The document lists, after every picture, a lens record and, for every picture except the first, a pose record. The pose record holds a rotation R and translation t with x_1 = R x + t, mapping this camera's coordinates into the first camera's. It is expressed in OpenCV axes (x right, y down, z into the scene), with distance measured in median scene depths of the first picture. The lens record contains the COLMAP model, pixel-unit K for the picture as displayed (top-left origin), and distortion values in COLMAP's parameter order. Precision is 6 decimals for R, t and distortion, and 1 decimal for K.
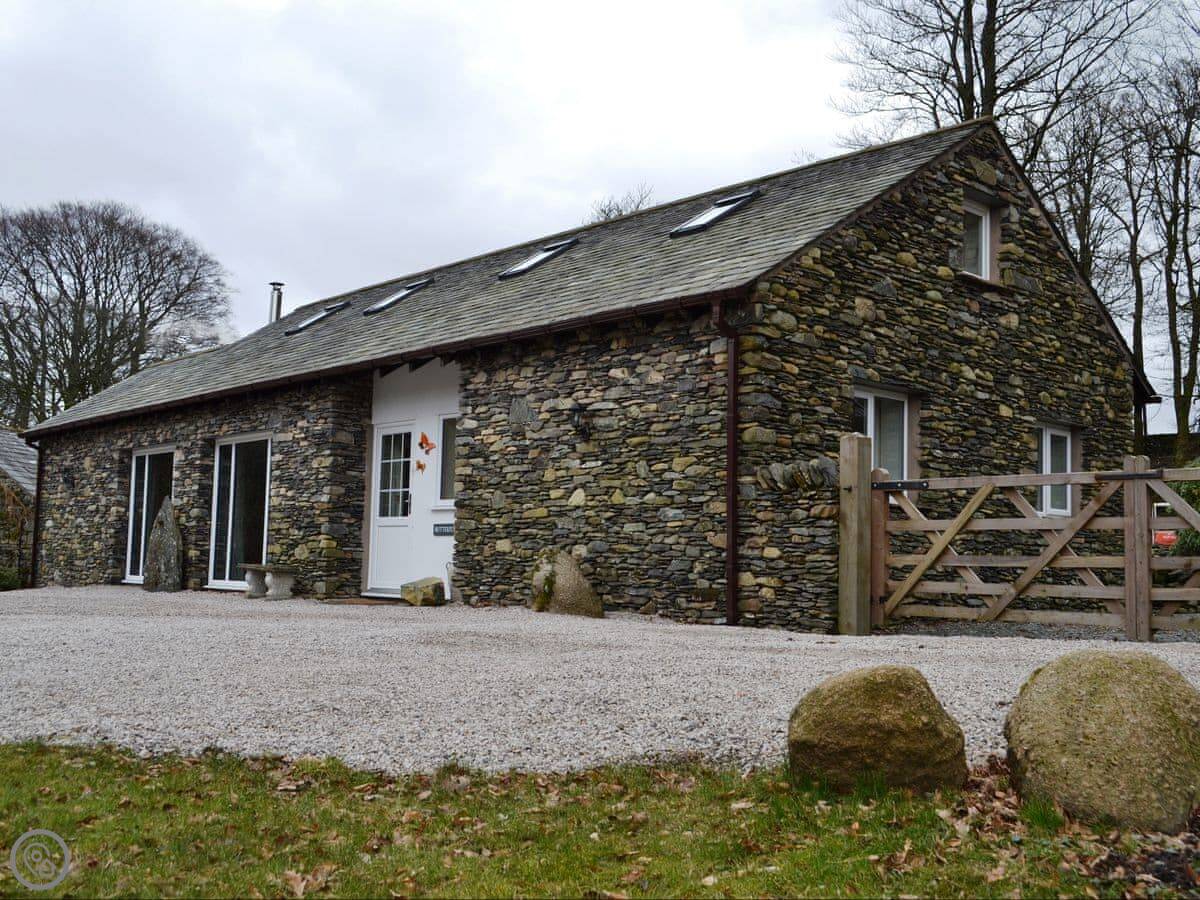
lens RADIAL K [[1099.0, 0, 600.0], [0, 1099.0, 450.0], [0, 0, 1]] dist [-0.059311, 0.003852]
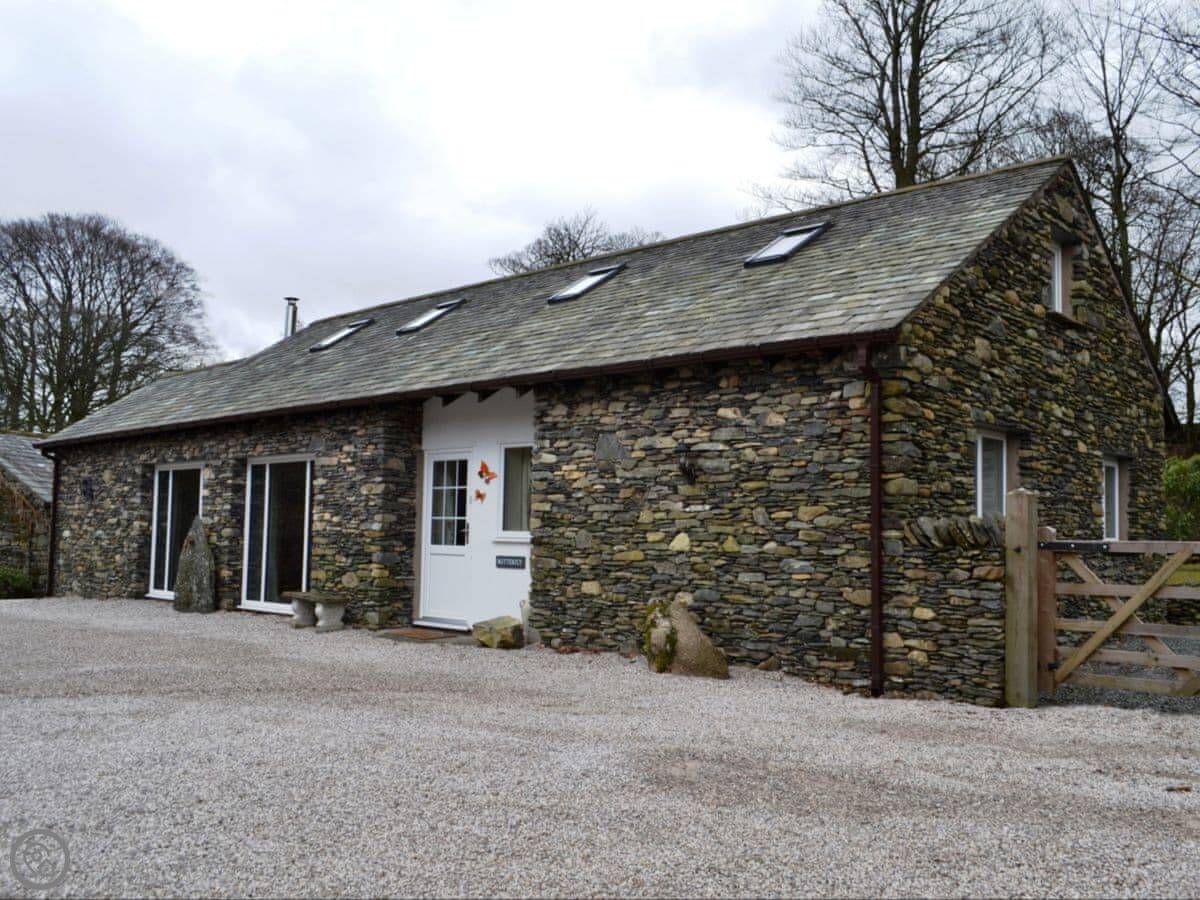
lens RADIAL K [[945.7, 0, 600.0], [0, 945.7, 450.0], [0, 0, 1]] dist [-0.068681, 0.000579]
pose [[0.996752, 0.001096, 0.080526, -0.146112], [-0.002412, 0.999865, 0.016244, -0.046599], [-0.080497, -0.016386, 0.996620, 0.178708]]
